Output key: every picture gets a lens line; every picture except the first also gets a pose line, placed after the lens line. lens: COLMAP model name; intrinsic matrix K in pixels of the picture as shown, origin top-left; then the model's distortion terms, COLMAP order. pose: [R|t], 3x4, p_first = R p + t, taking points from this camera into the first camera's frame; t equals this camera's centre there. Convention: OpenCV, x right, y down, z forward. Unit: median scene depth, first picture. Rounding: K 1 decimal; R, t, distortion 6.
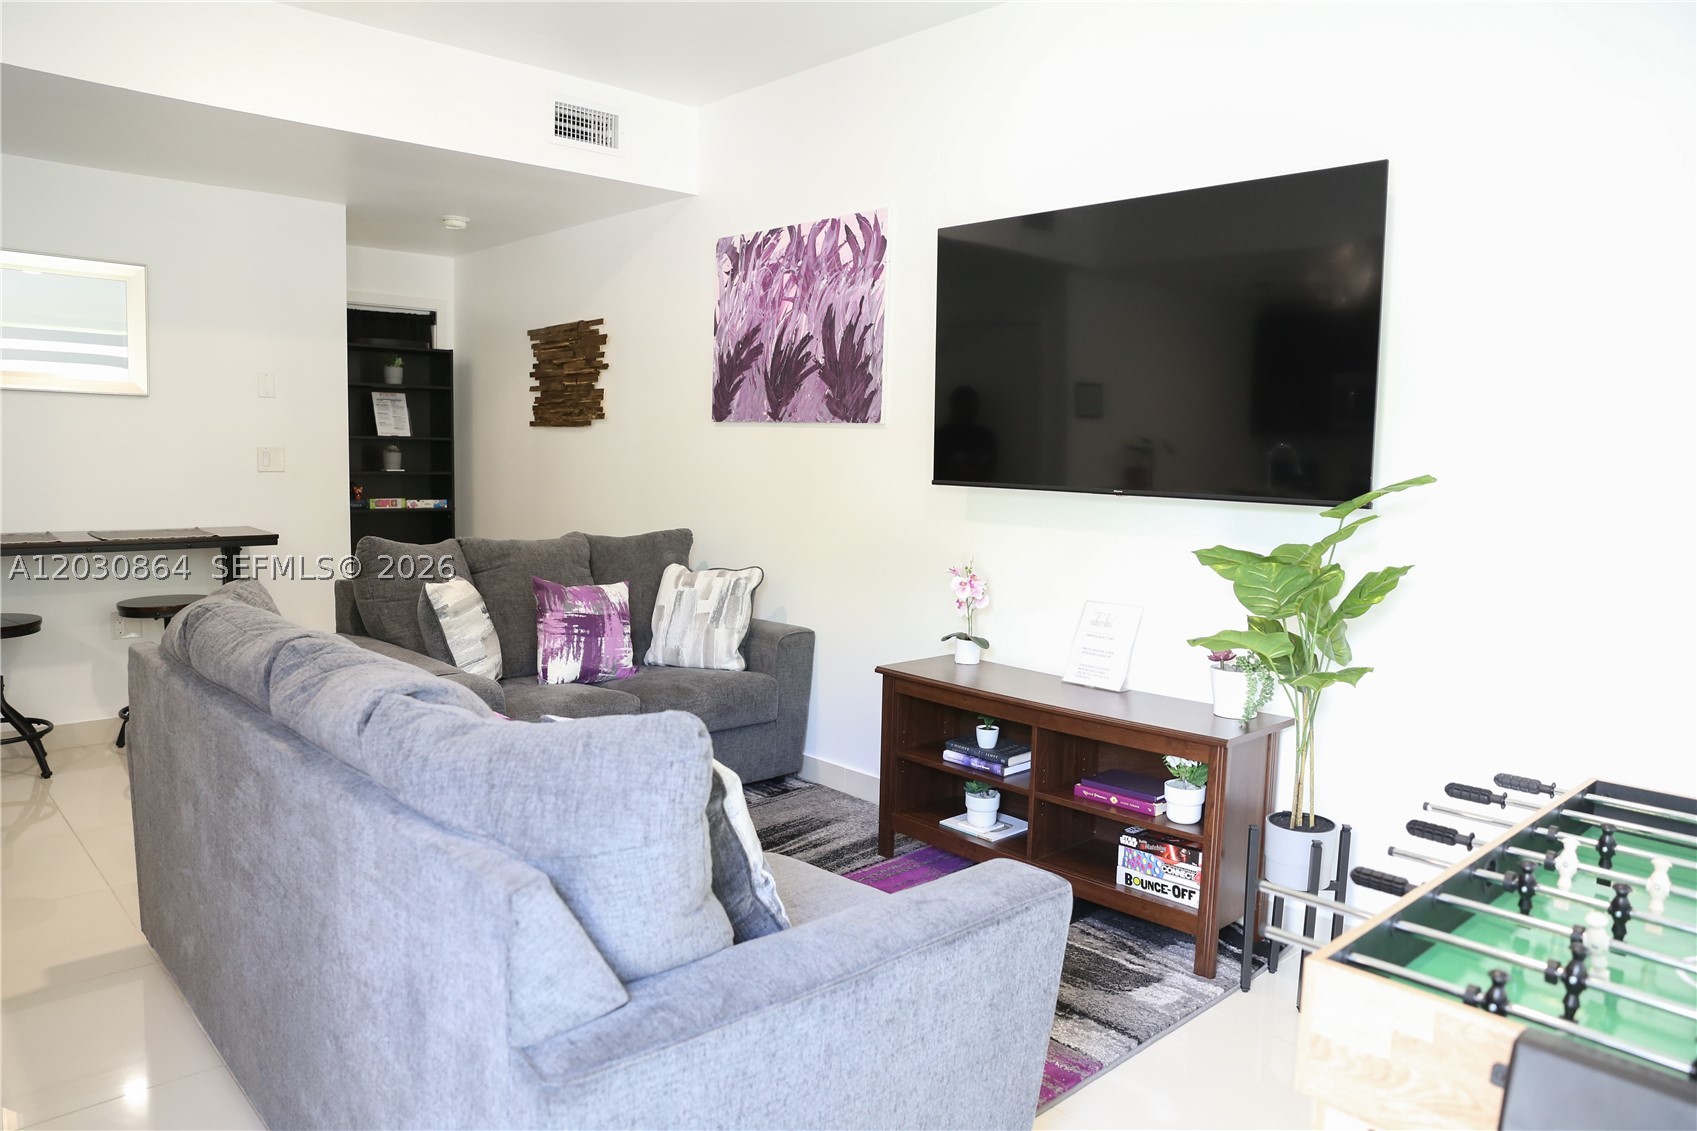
lens RADIAL K [[1145.2, 0, 847.4], [0, 1145.2, 568.8], [0, 0, 1]] dist [-0.115127, 0.087759]
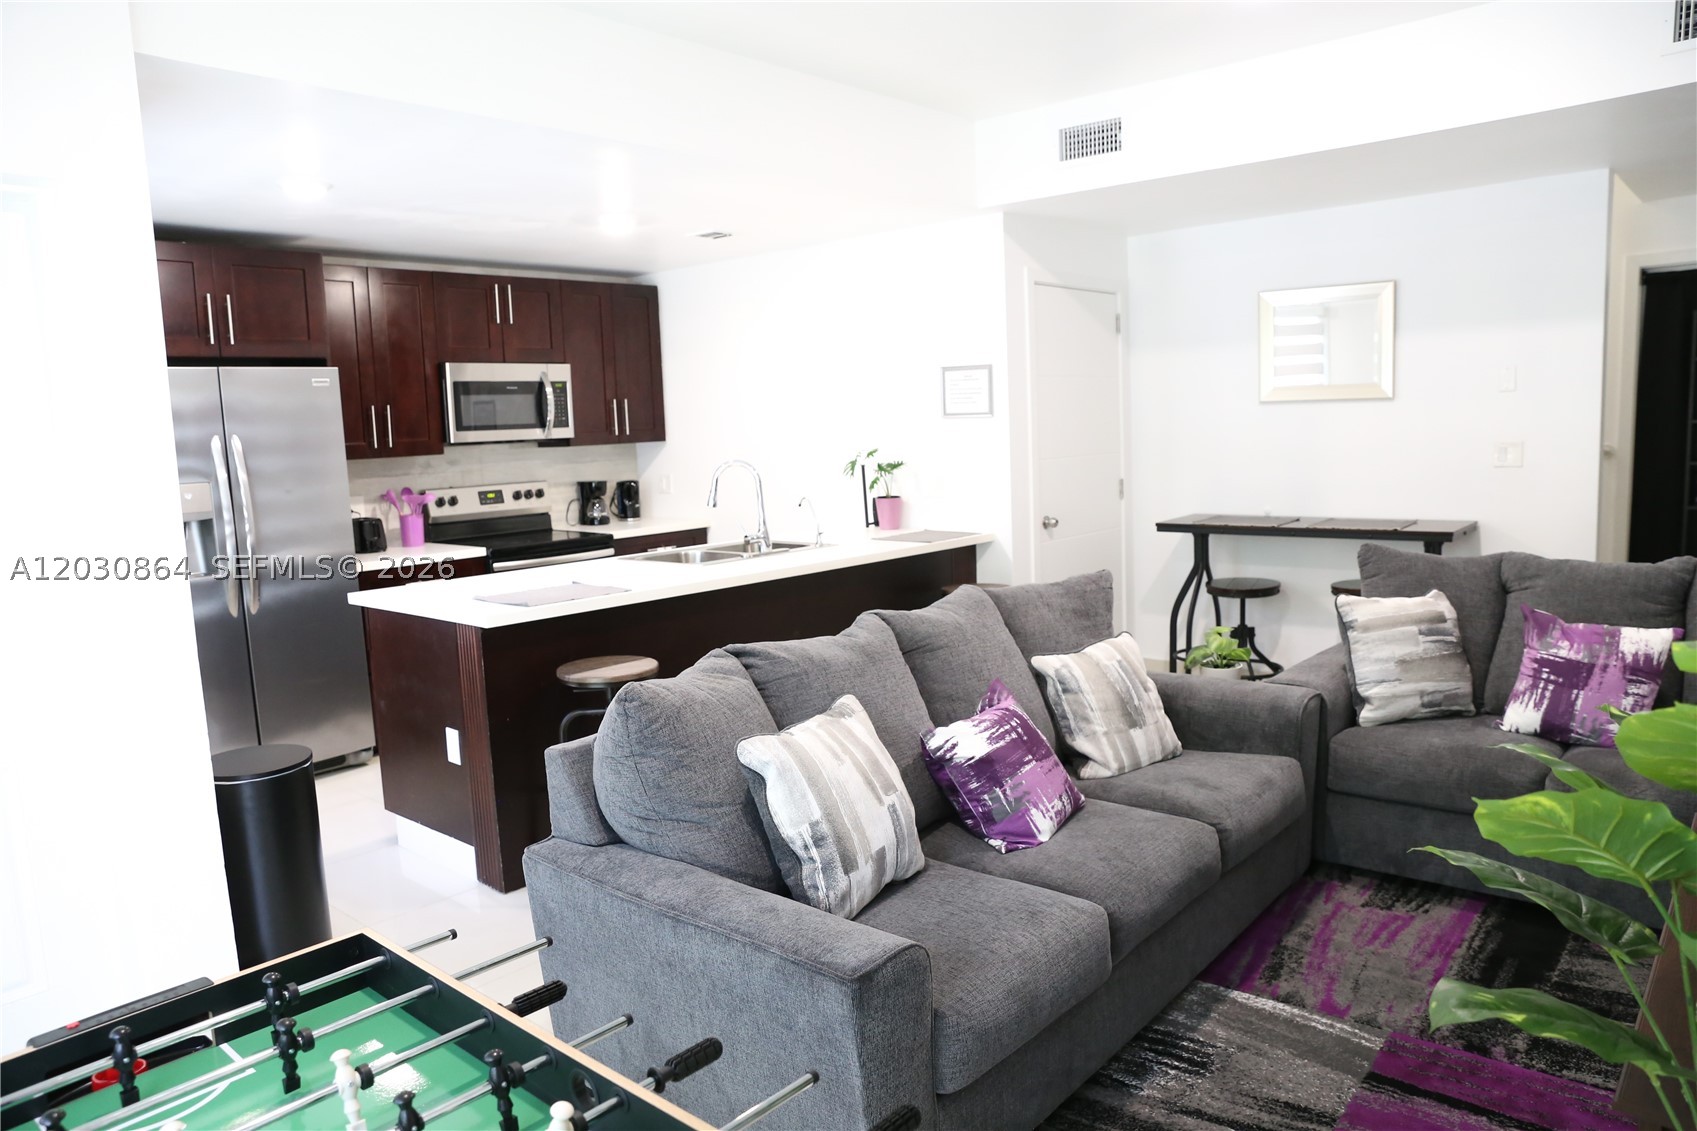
lens RADIAL K [[1145.2, 0, 847.4], [0, 1145.2, 568.8], [0, 0, 1]] dist [-0.115127, 0.087759]
pose [[0.099111, 0.098907, -0.990149, 0.458287], [-0.061319, 0.993764, 0.093130, -0.061005], [0.993185, 0.051485, 0.104558, 0.368193]]
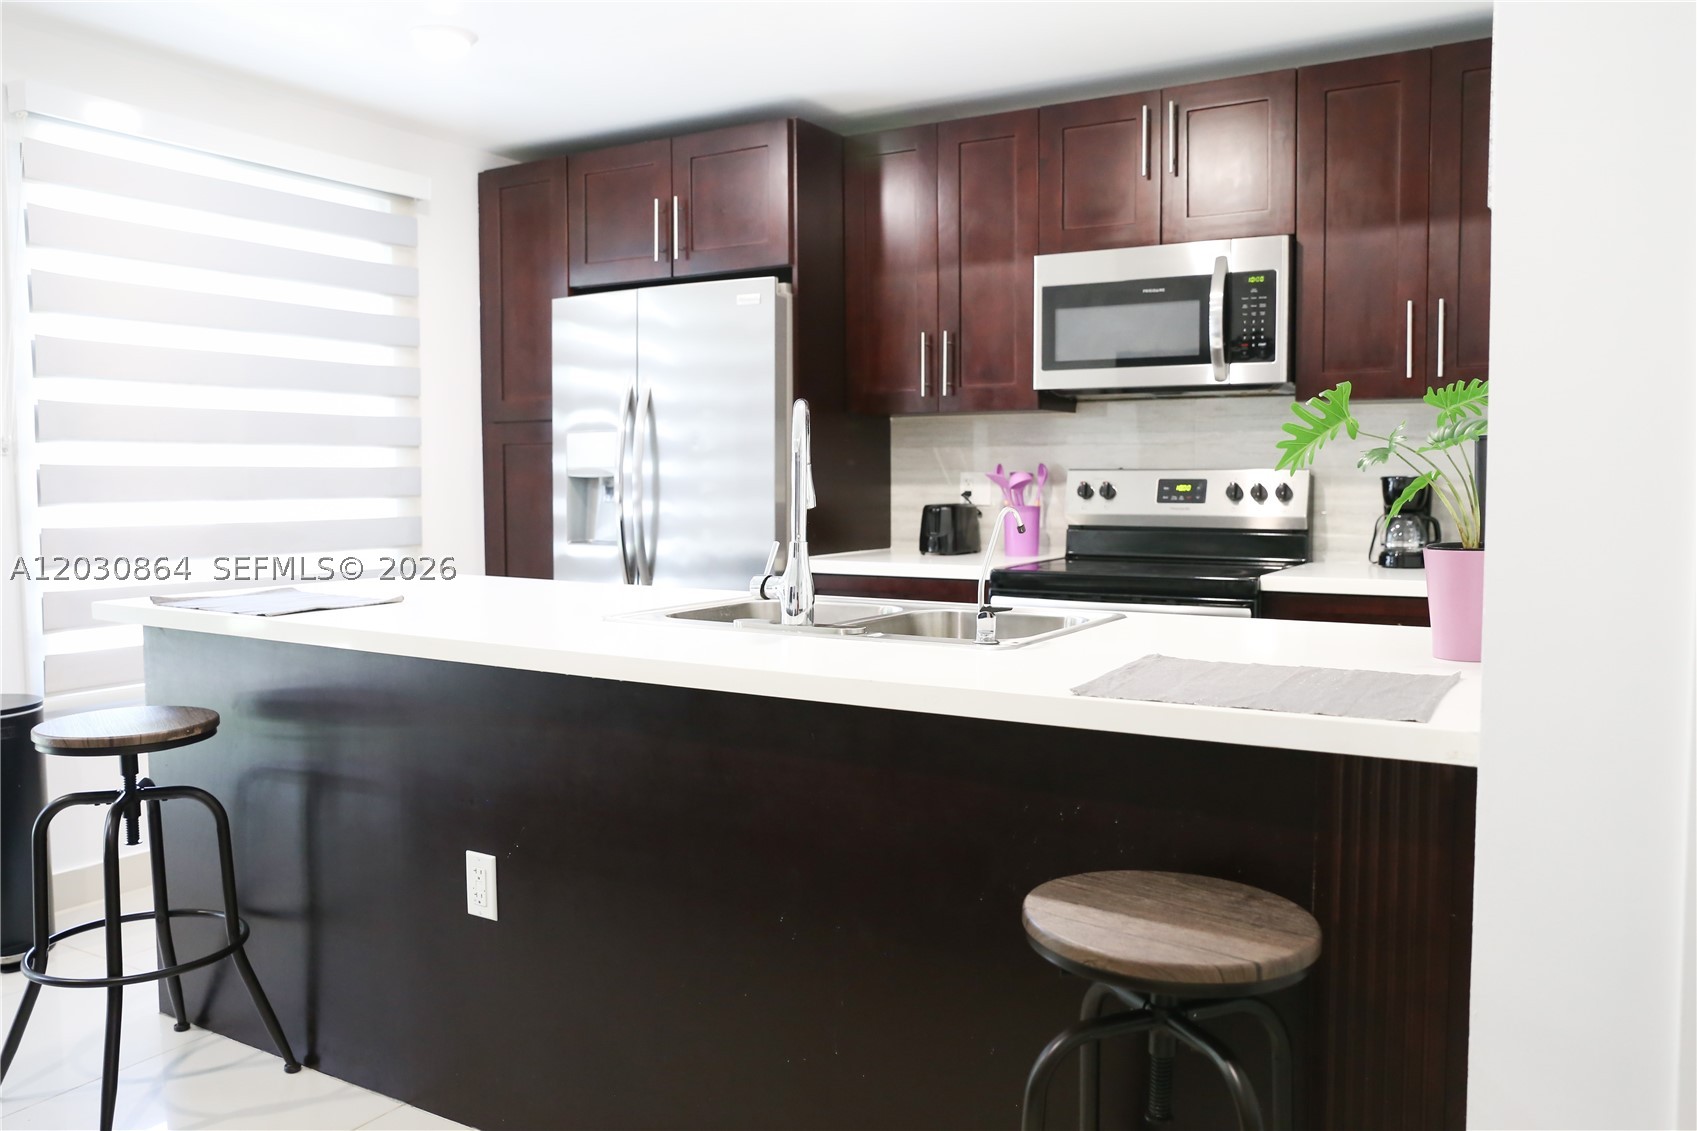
lens RADIAL K [[1371.0, 0, 843.1], [0, 1371.0, 571.7], [0, 0, 1]] dist [-0.079785, 0.130748]
pose [[-0.966878, -0.002546, -0.255228, -0.512560], [-0.045548, 0.985621, 0.162717, -0.079985], [0.251144, 0.168952, -0.953091, 0.928145]]
